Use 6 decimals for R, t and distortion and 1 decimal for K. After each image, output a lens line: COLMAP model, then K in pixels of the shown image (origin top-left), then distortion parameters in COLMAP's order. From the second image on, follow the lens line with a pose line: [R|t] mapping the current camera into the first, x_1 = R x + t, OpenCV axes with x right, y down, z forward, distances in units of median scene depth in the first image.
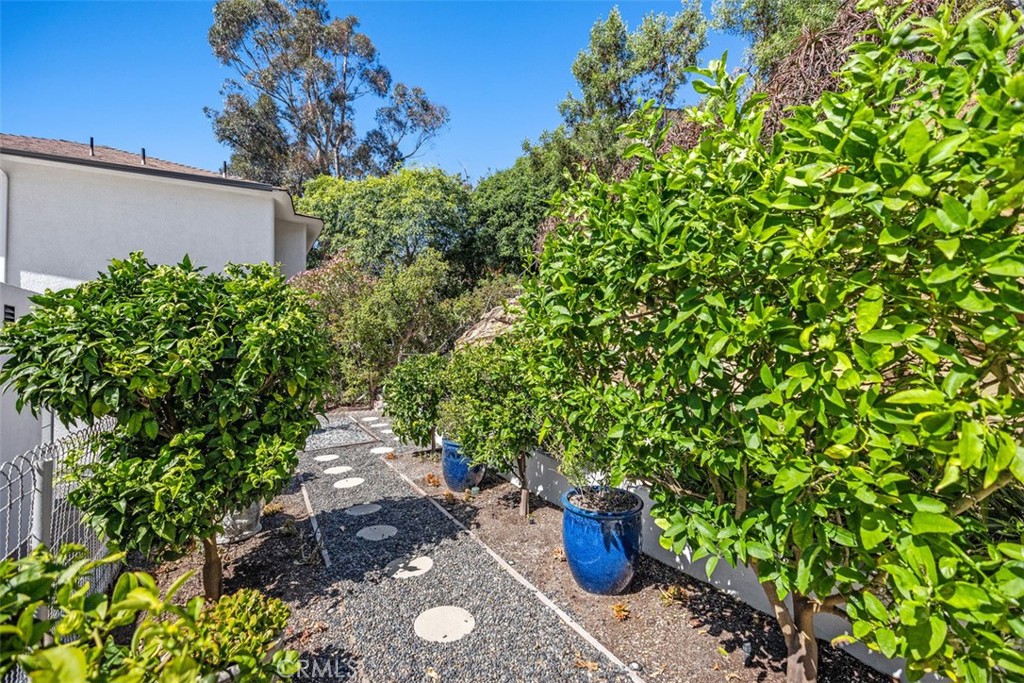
lens RADIAL K [[460.8, 0, 510.6], [0, 460.8, 333.3], [0, 0, 1]] dist [0.012286, -0.000145]
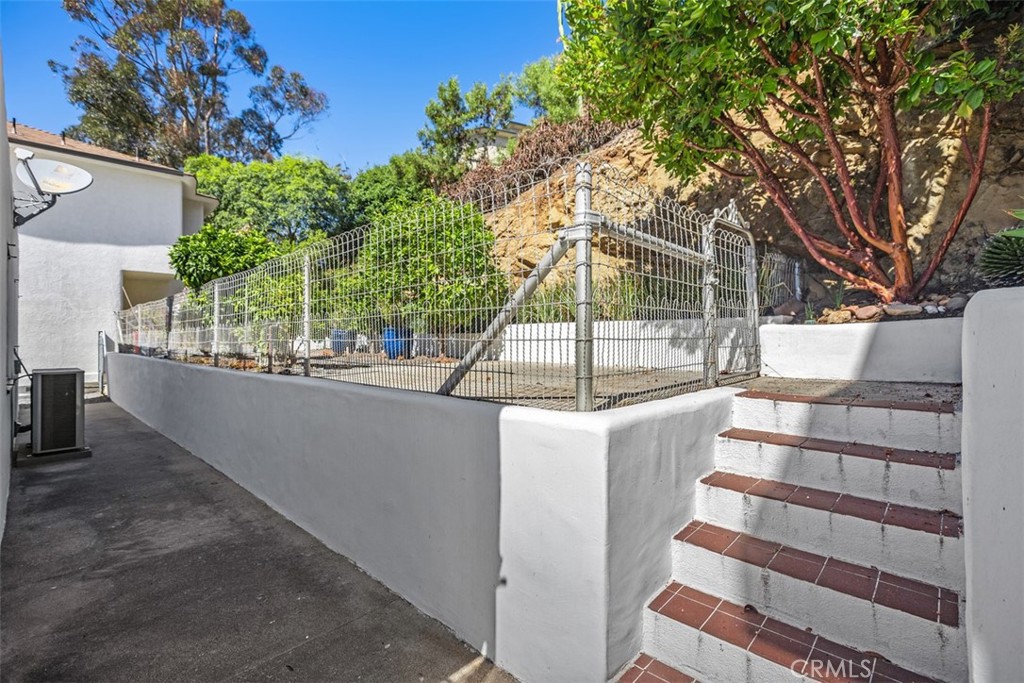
lens RADIAL K [[460.8, 0, 510.6], [0, 460.8, 333.3], [0, 0, 1]] dist [0.012286, -0.000145]
pose [[0.968759, 0.011518, 0.247736, 0.015169], [-0.016254, 0.999722, 0.017083, 0.030450], [-0.247470, -0.020576, 0.968677, -0.161626]]
